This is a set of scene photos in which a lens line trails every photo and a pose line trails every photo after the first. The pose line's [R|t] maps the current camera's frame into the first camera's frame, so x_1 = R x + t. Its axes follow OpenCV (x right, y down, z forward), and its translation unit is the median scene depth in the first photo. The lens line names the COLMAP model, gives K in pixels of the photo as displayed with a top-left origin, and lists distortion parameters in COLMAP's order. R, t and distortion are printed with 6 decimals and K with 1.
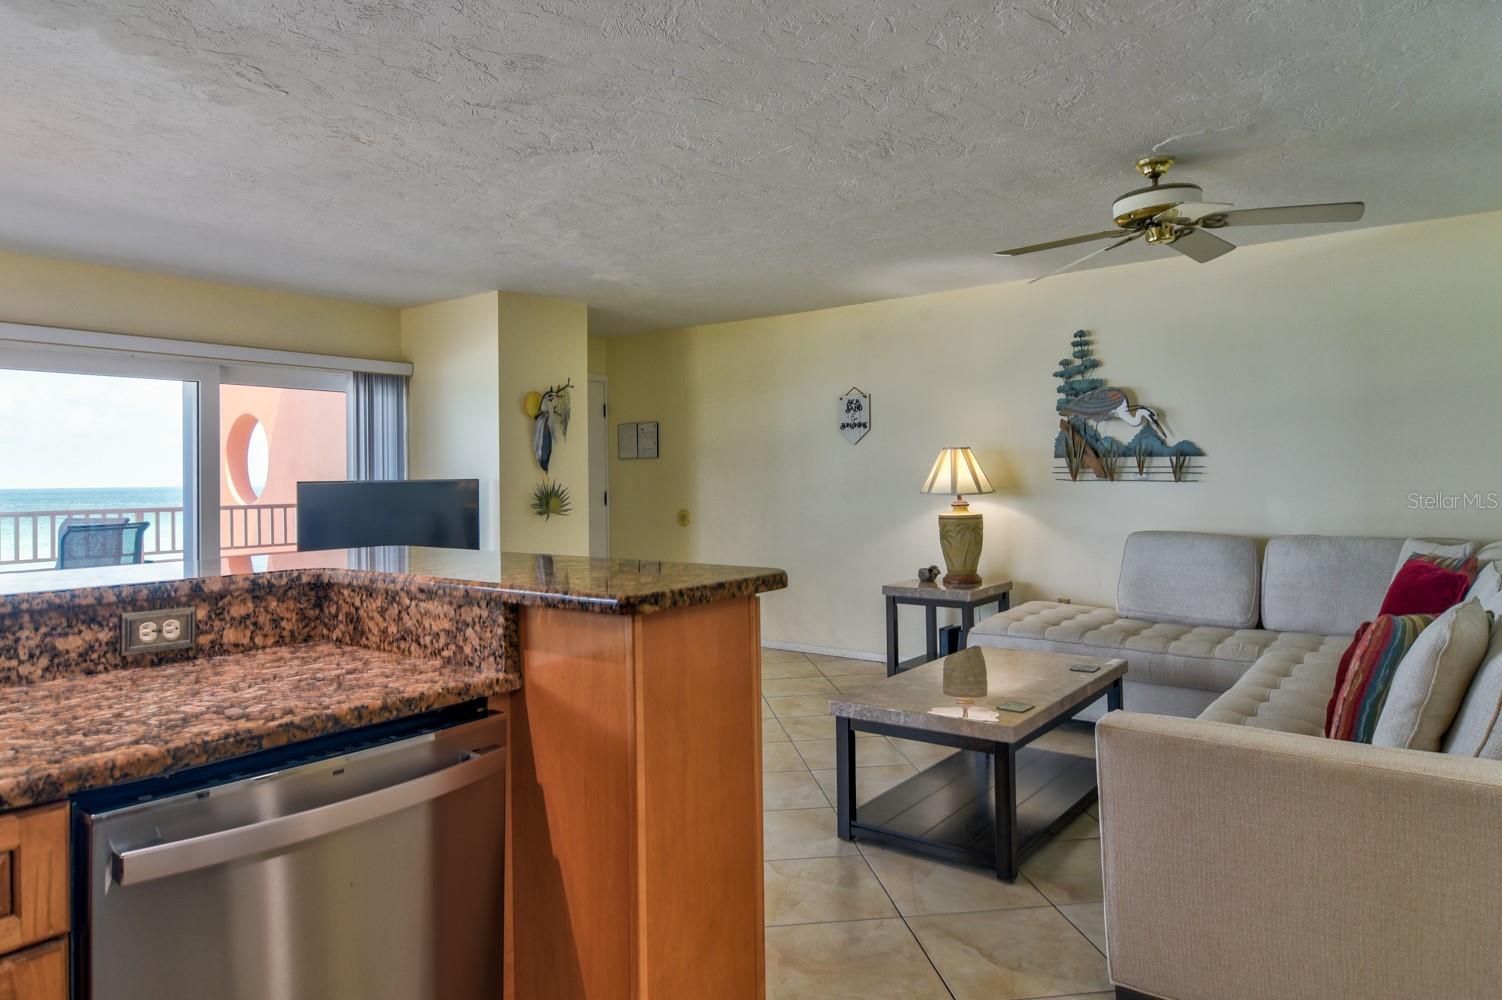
lens RADIAL K [[850.9, 0, 742.8], [0, 850.9, 497.1], [0, 0, 1]] dist [-0.006104, -0.006079]
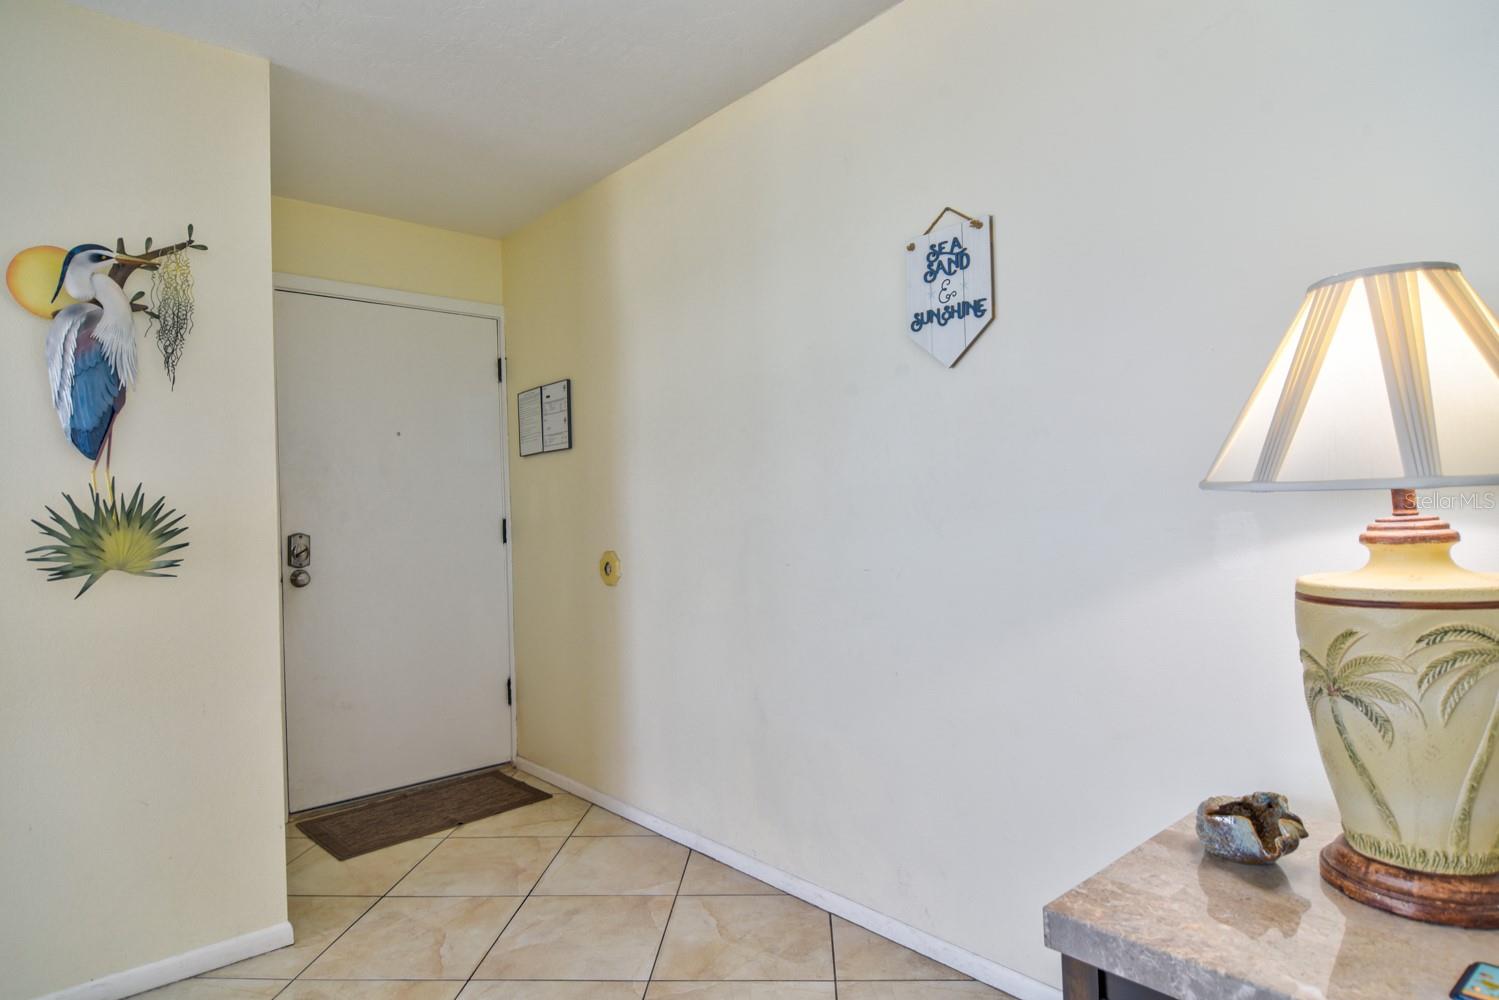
lens RADIAL K [[905.1, 0, 698.8], [0, 905.1, 500.3], [0, 0, 1]] dist [0.000287, -0.000964]
pose [[0.979824, -0.019975, -0.198863, 0.124186], [0.013622, 0.999354, -0.033266, 0.004967], [0.199399, 0.029886, 0.979462, 0.743292]]
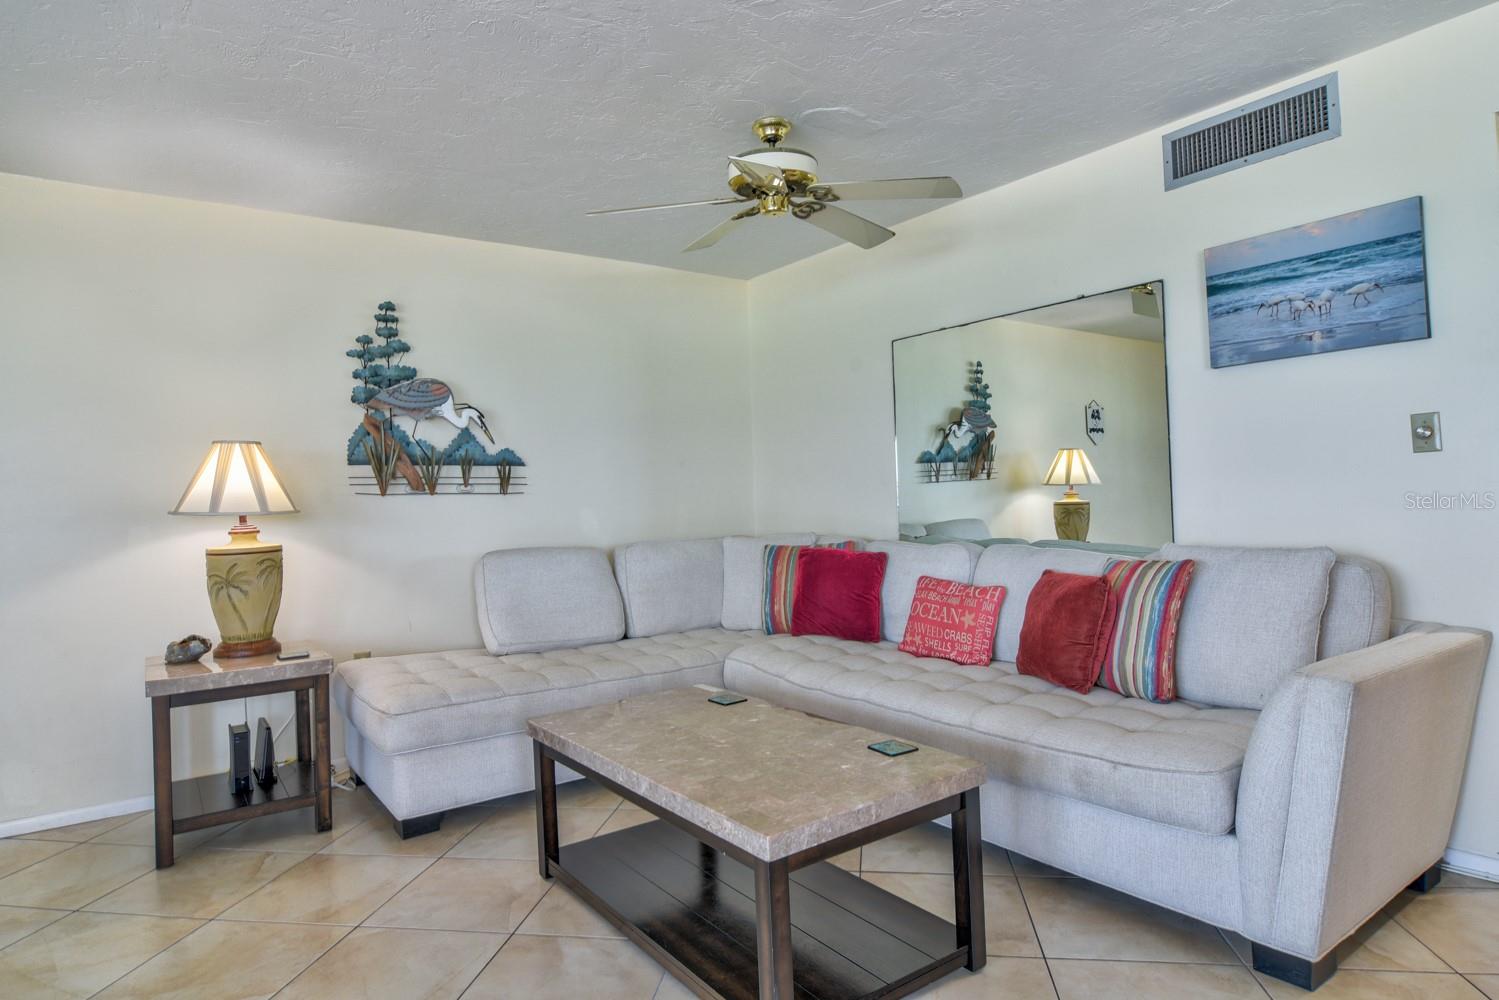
lens RADIAL K [[849.2, 0, 741.4], [0, 849.2, 497.2], [0, 0, 1]] dist [-0.006104, -0.006079]
pose [[0.316935, 0.005620, 0.948431, -0.232830], [0.048511, 0.998578, -0.022128, 0.015412], [-0.947206, 0.053022, 0.316212, 0.448403]]
